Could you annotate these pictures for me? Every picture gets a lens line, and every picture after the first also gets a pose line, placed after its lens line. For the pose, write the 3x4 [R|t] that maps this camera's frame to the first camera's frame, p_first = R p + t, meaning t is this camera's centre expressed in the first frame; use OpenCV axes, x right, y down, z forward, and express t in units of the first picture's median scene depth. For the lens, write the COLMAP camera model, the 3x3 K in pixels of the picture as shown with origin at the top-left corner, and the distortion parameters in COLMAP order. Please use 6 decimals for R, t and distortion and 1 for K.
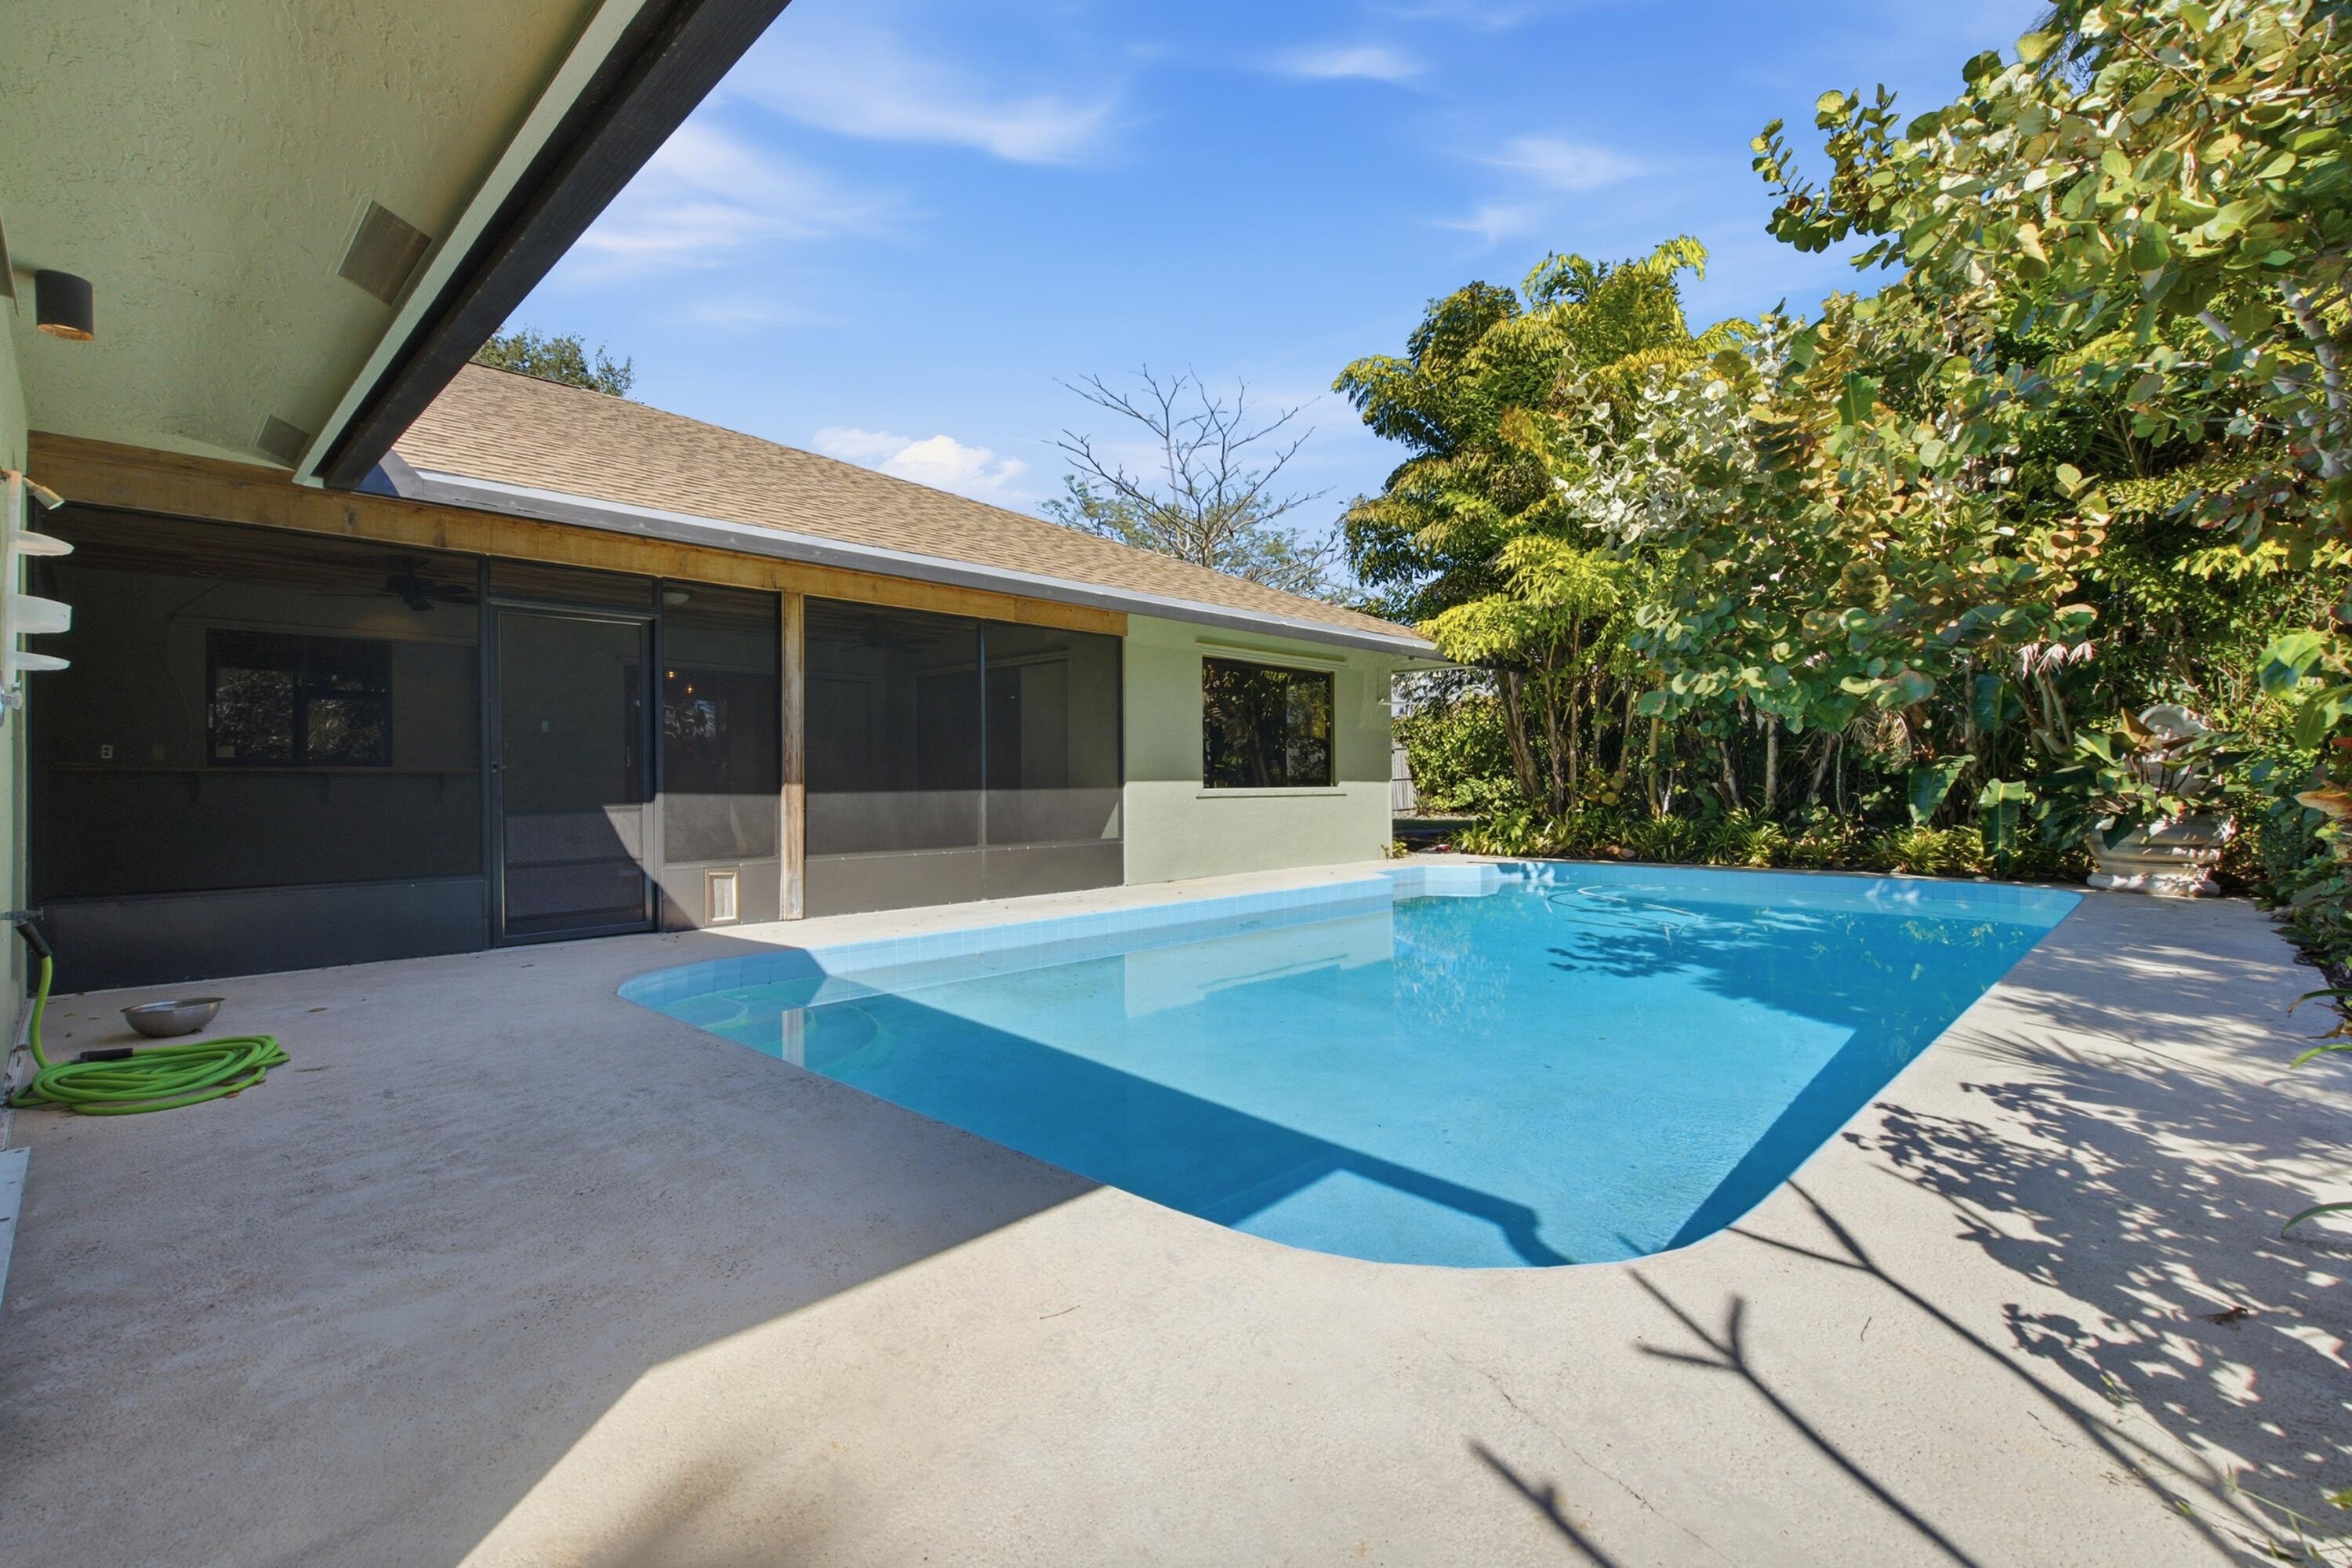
lens RADIAL K [[1059.4, 0, 1174.2], [0, 1059.4, 778.5], [0, 0, 1]] dist [-0.000212, -0.000101]
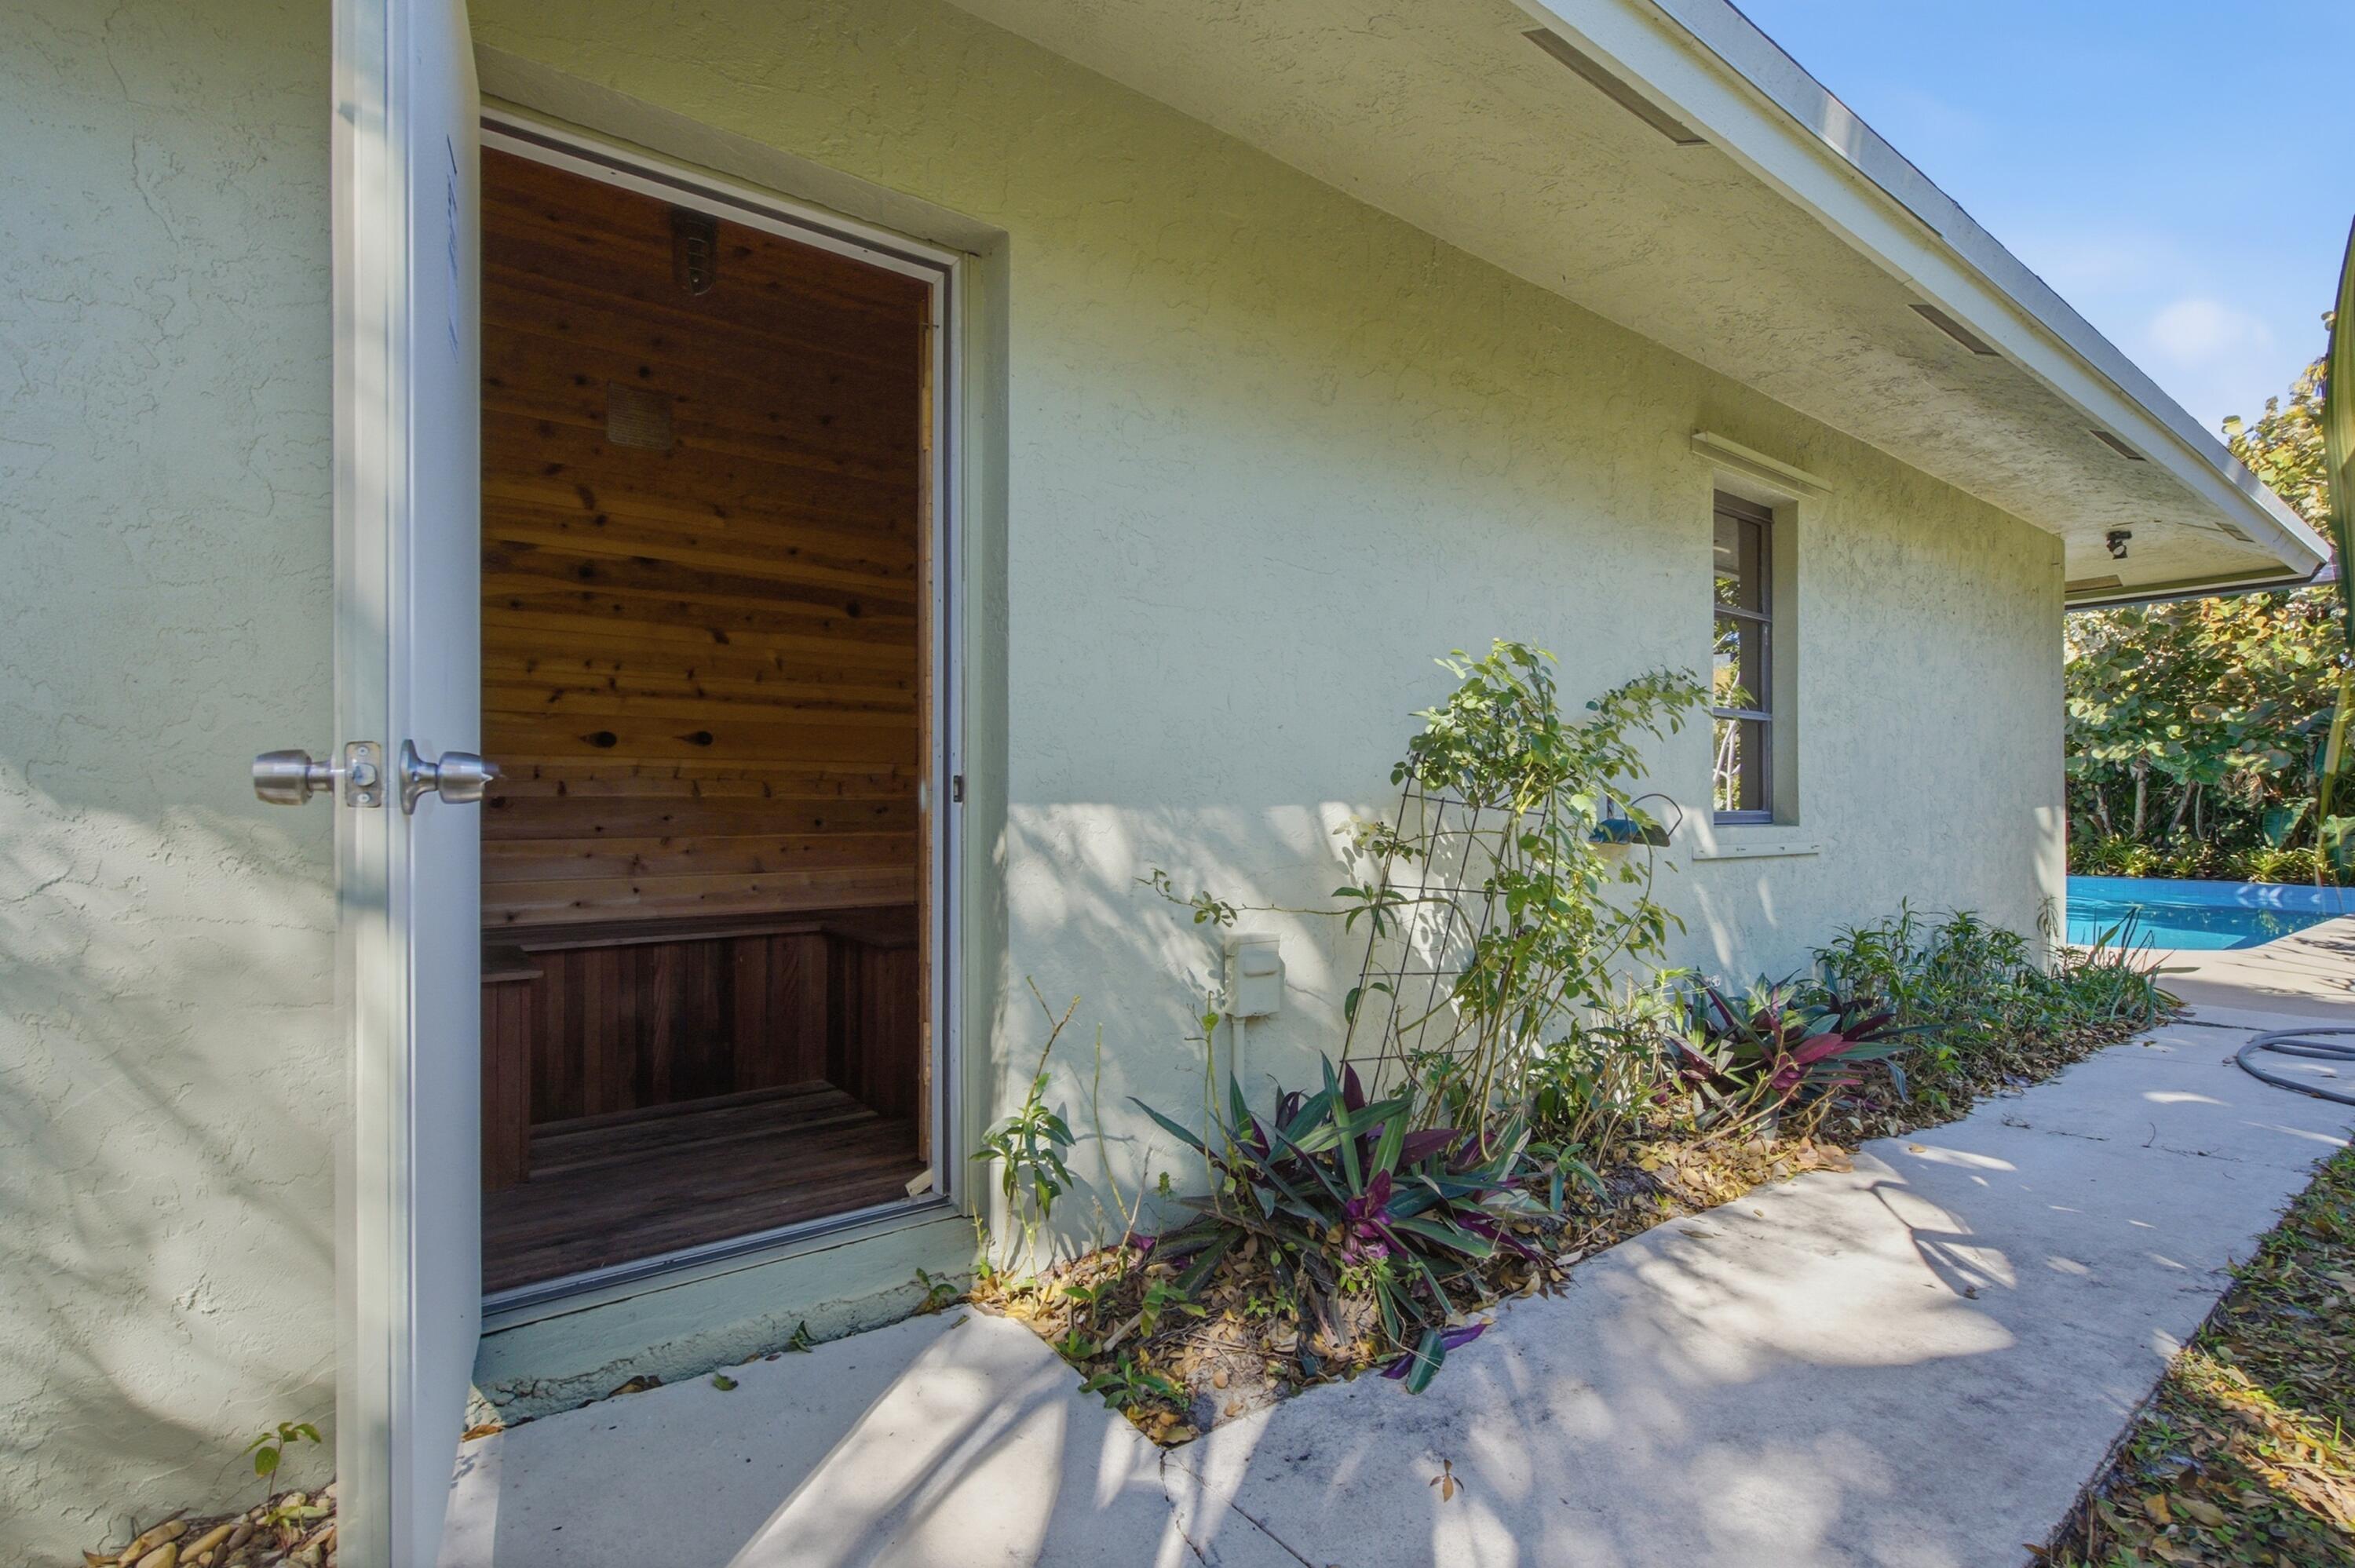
lens RADIAL K [[1095.7, 0, 1173.6], [0, 1095.7, 810.0], [0, 0, 1]] dist [-0.000123, -0.000305]
pose [[0.988980, 0.008388, -0.147814, -0.487155], [-0.006404, 0.999883, 0.013888, -0.016177], [0.147913, -0.012788, 0.988918, -0.609274]]
